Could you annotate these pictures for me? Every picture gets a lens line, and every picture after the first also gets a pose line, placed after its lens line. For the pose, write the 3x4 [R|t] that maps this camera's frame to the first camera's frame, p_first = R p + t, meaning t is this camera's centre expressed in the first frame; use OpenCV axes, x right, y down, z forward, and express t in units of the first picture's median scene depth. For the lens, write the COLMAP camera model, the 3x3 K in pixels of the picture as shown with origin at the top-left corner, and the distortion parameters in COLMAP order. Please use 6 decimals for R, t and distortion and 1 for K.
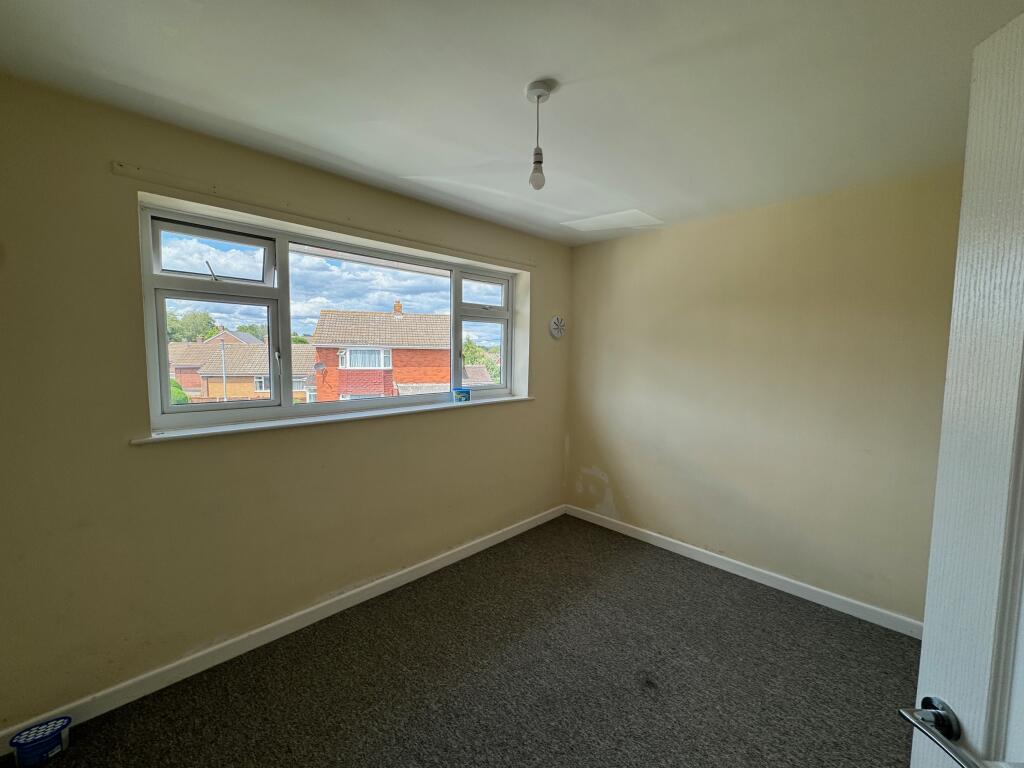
lens RADIAL K [[407.7, 0, 512.0], [0, 407.7, 381.4], [0, 0, 1]] dist [0.000138, 0.000458]
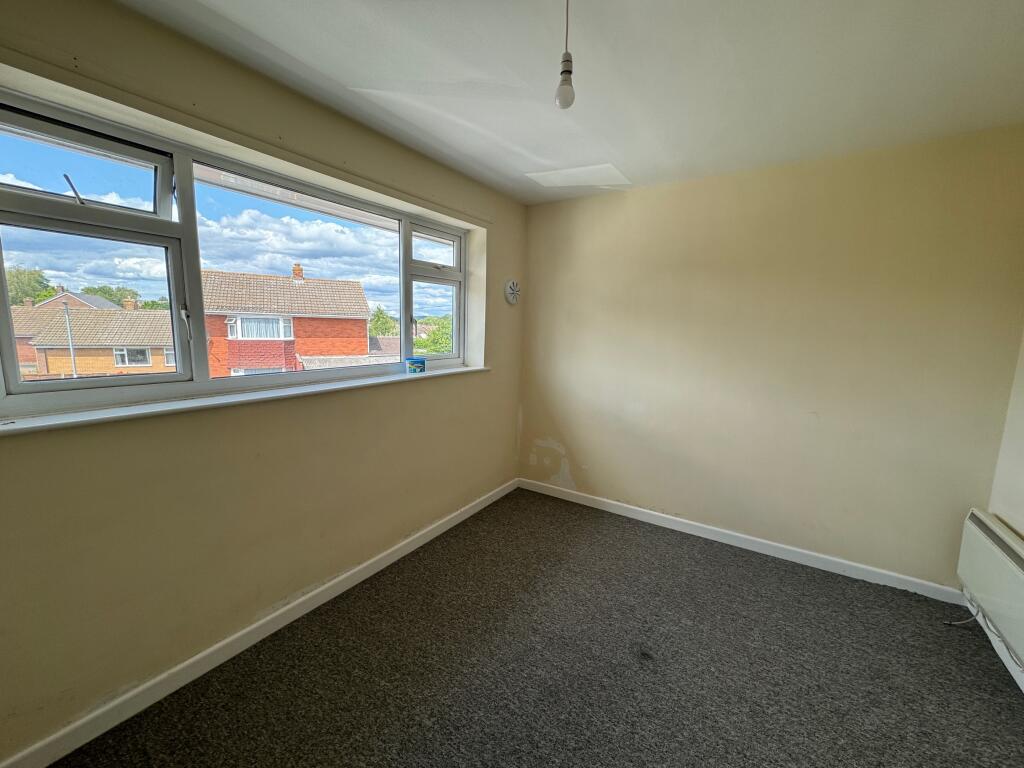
lens RADIAL K [[407.7, 0, 512.0], [0, 407.7, 381.4], [0, 0, 1]] dist [0.000138, 0.000458]
pose [[0.977807, -0.017123, 0.208806, -0.131294], [0.002878, 0.997658, 0.068338, 0.010198], [-0.209487, -0.066220, 0.975567, 0.116463]]
